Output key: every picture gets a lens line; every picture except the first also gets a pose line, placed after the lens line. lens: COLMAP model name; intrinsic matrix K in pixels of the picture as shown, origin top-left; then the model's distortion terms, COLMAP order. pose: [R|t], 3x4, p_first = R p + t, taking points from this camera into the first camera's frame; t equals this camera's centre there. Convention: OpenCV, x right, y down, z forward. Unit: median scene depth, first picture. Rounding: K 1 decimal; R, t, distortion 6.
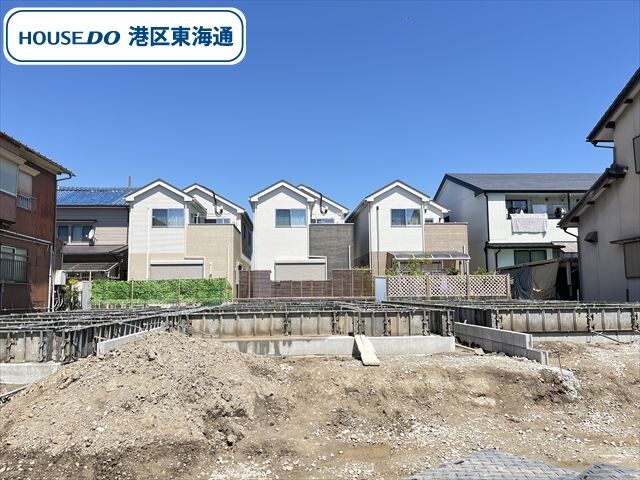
lens RADIAL K [[476.5, 0, 320.6], [0, 476.5, 242.1], [0, 0, 1]] dist [0.024536, -0.025766]
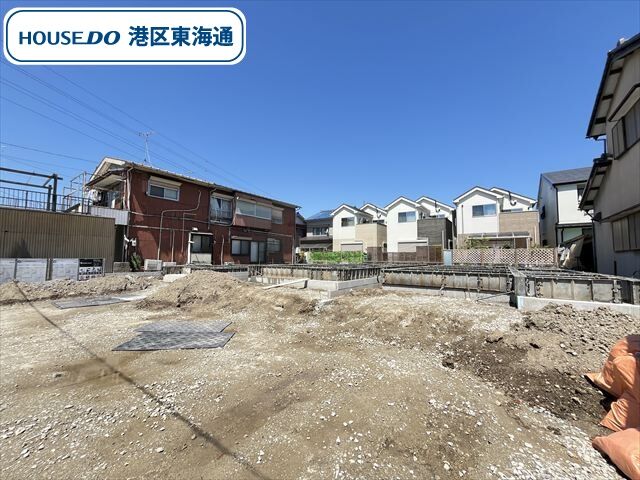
lens RADIAL K [[260.1, 0, 319.3], [0, 260.1, 239.3], [0, 0, 1]] dist [0.003091, 0.000222]
pose [[0.767666, -0.025970, -0.640324, 0.311337], [0.049340, 0.998608, 0.018651, -0.001789], [0.638948, -0.045911, 0.767878, 0.040473]]
